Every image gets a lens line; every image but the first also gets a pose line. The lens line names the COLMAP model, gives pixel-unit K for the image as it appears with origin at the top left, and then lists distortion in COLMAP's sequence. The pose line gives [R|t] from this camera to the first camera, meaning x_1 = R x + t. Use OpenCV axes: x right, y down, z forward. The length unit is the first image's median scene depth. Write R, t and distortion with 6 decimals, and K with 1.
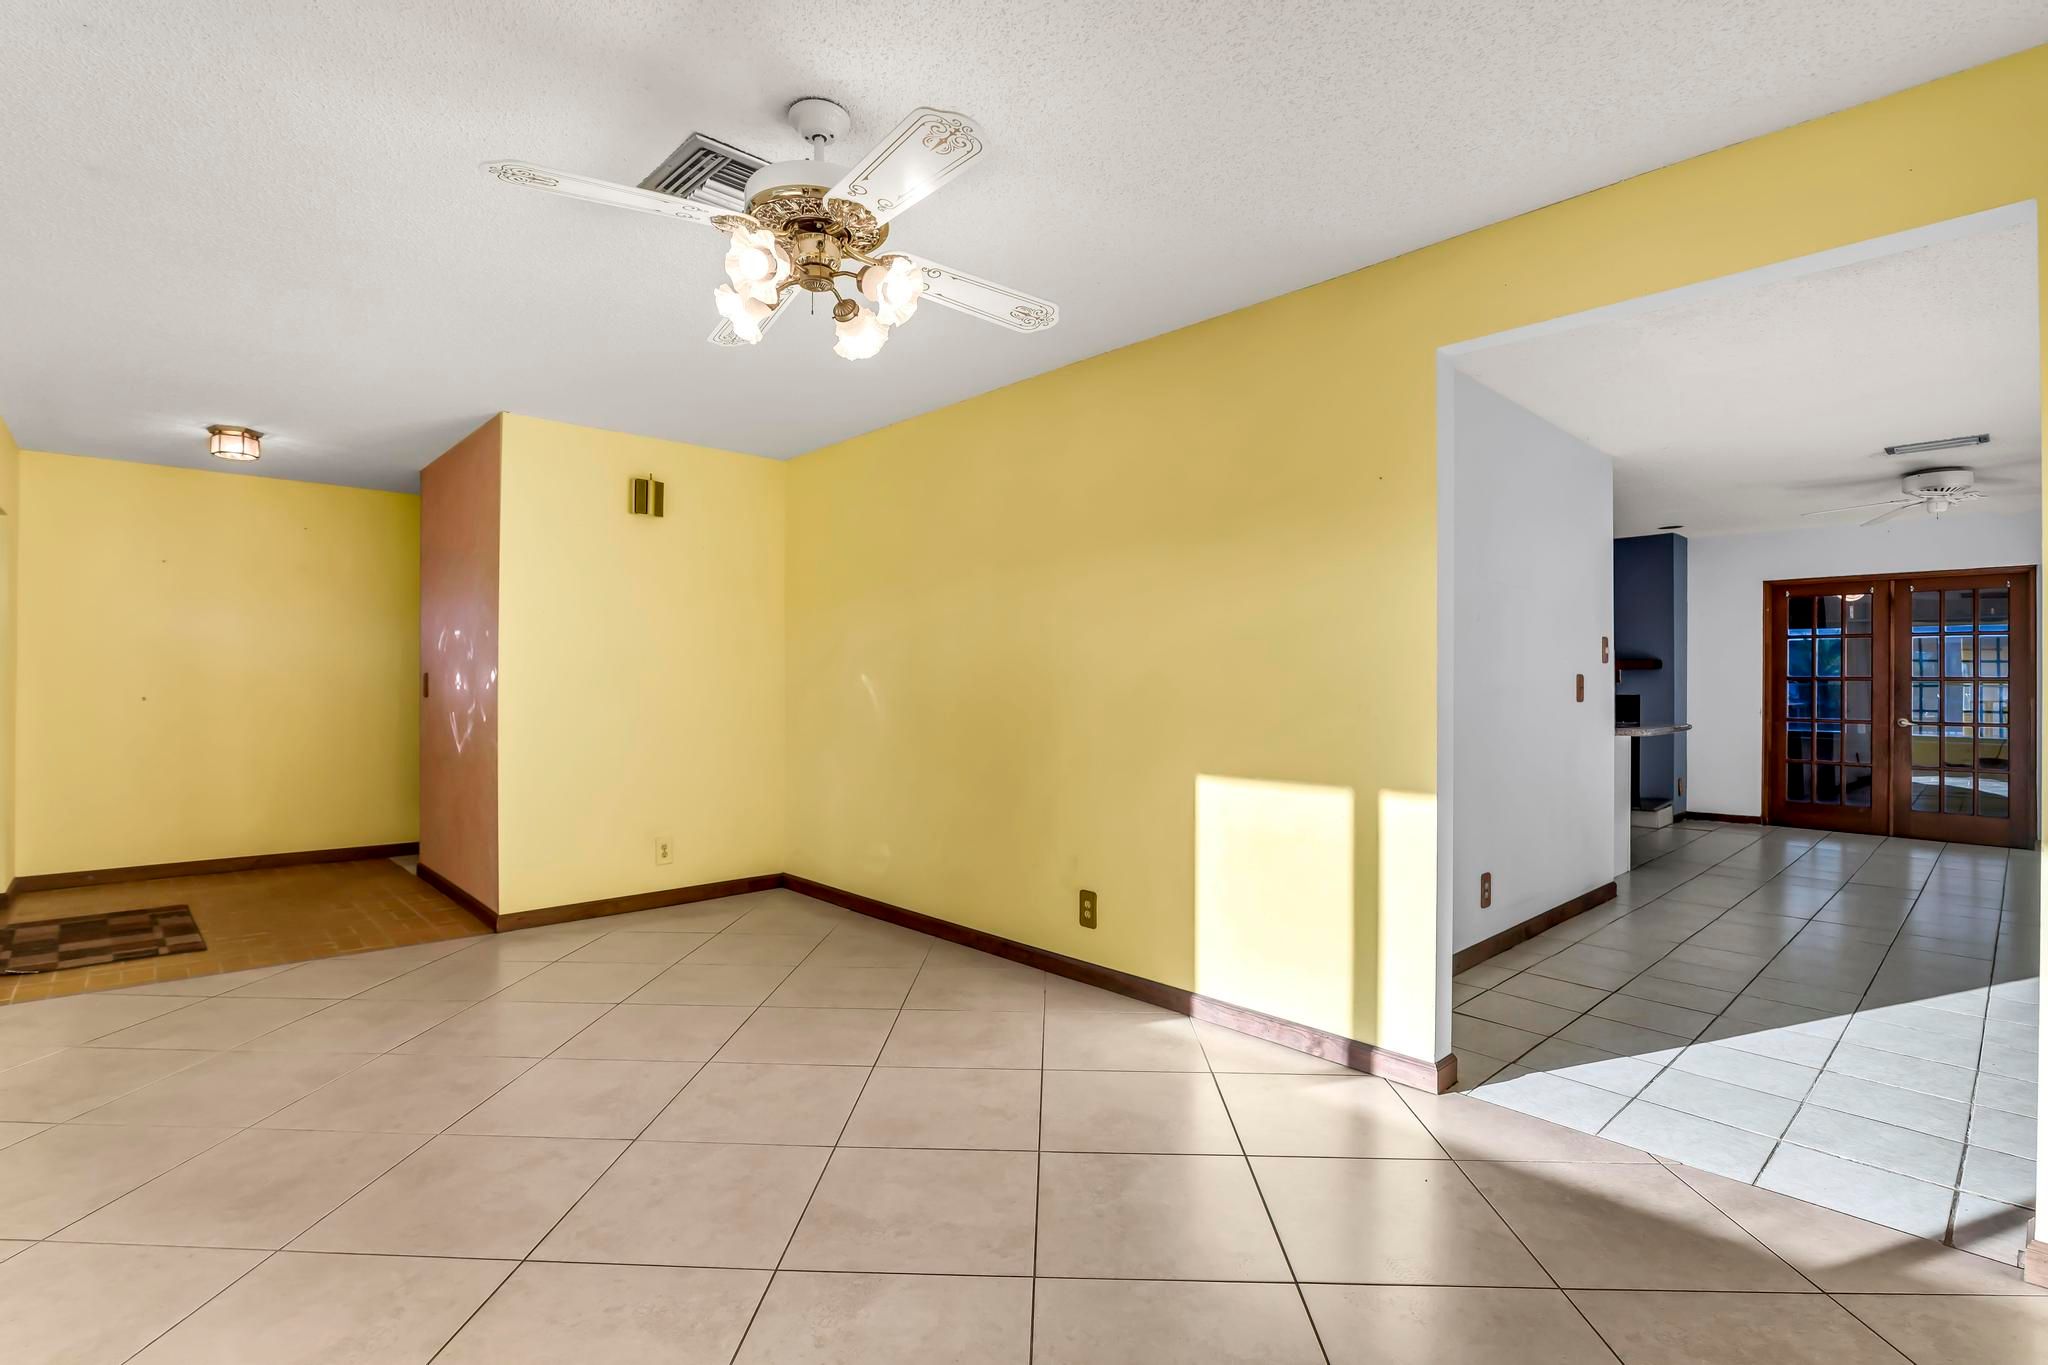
lens RADIAL K [[963.8, 0, 1024.0], [0, 963.8, 682.5], [0, 0, 1]] dist [0.023141, 0.000067]
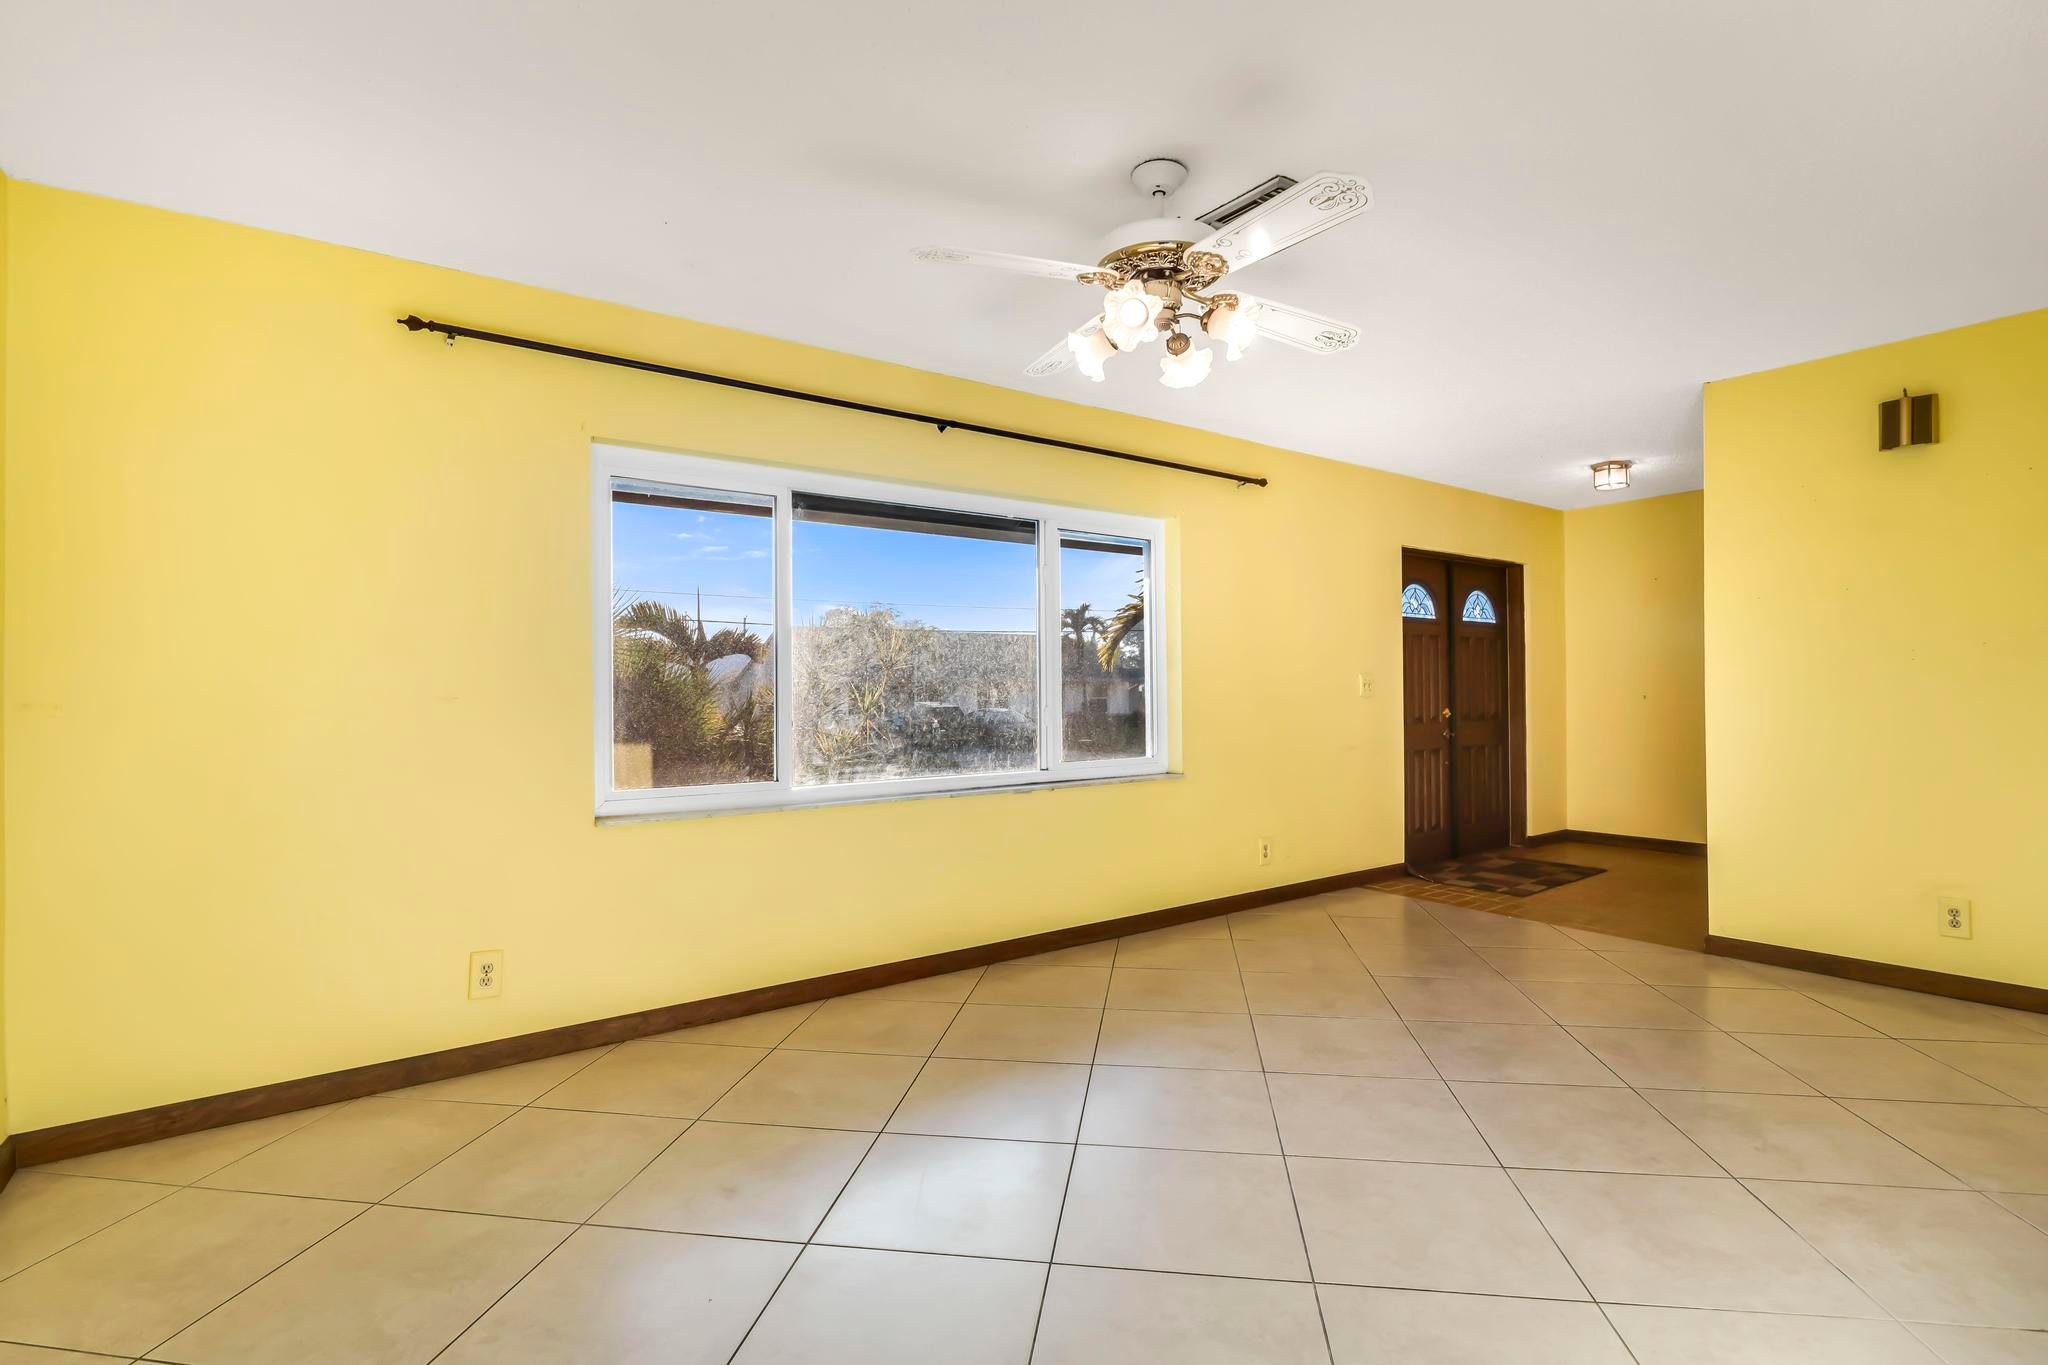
lens RADIAL K [[973.0, 0, 1045.9], [0, 973.0, 654.1], [0, 0, 1]] dist [0.000793, 0.000265]
pose [[-0.075835, -0.039647, -0.996332, 0.422982], [0.004448, 0.999186, -0.040099, 0.011162], [0.997110, -0.007472, -0.075597, 0.449939]]
